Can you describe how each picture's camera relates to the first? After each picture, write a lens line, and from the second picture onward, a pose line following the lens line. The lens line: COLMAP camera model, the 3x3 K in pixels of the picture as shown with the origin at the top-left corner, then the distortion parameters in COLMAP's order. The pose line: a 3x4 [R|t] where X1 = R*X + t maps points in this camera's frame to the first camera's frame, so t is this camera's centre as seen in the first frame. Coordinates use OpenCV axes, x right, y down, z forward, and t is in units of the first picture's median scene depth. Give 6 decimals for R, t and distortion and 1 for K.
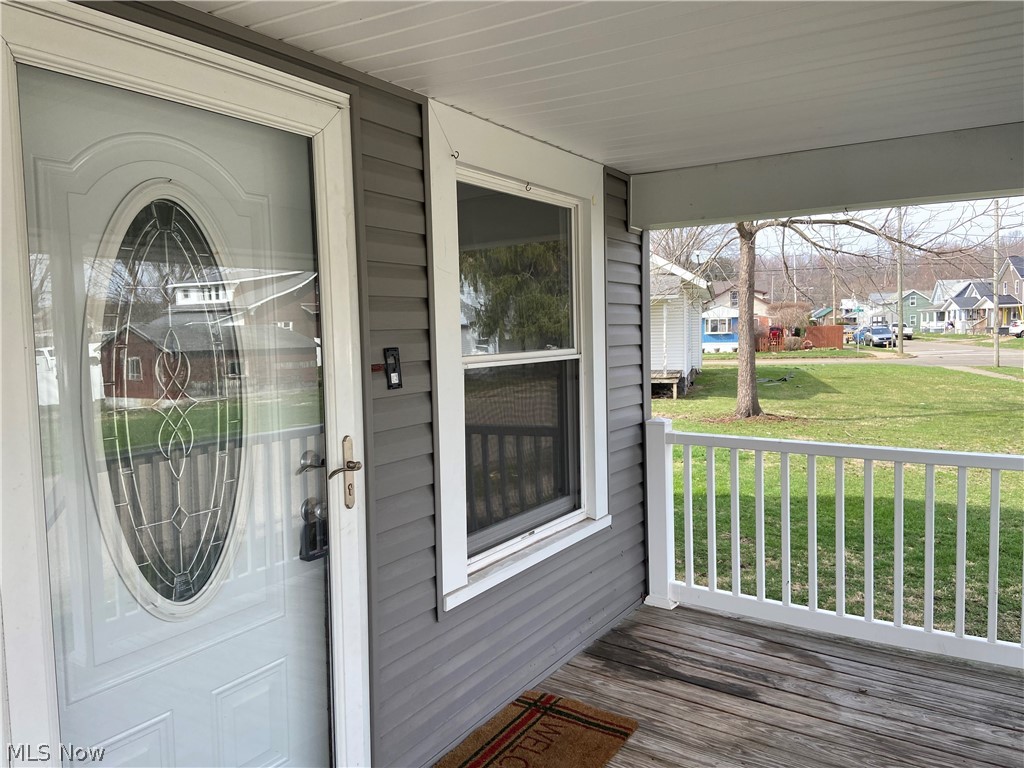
lens RADIAL K [[777.5, 0, 513.9], [0, 777.5, 376.0], [0, 0, 1]] dist [0.067329, -0.023280]
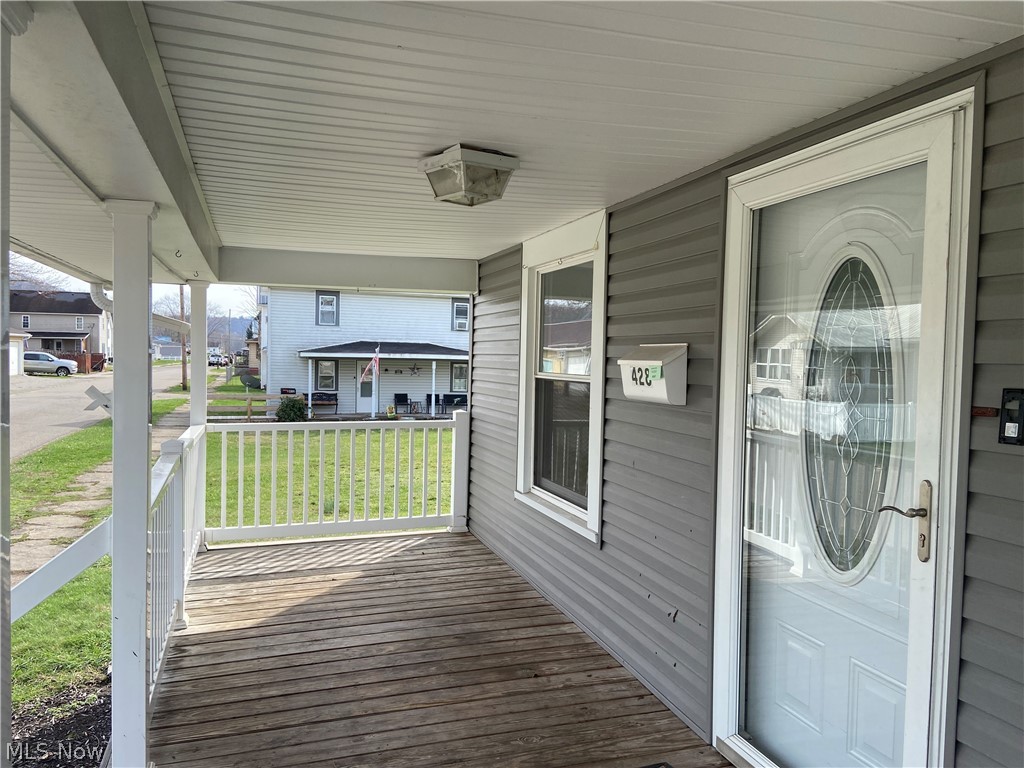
lens RADIAL K [[777.5, 0, 515.5], [0, 777.5, 389.8], [0, 0, 1]] dist [0.067329, -0.023280]
pose [[-0.607201, 0.052360, -0.792821, 0.790584], [-0.038312, 0.994736, 0.095037, -0.095727], [0.793624, 0.088081, -0.601999, 1.160775]]
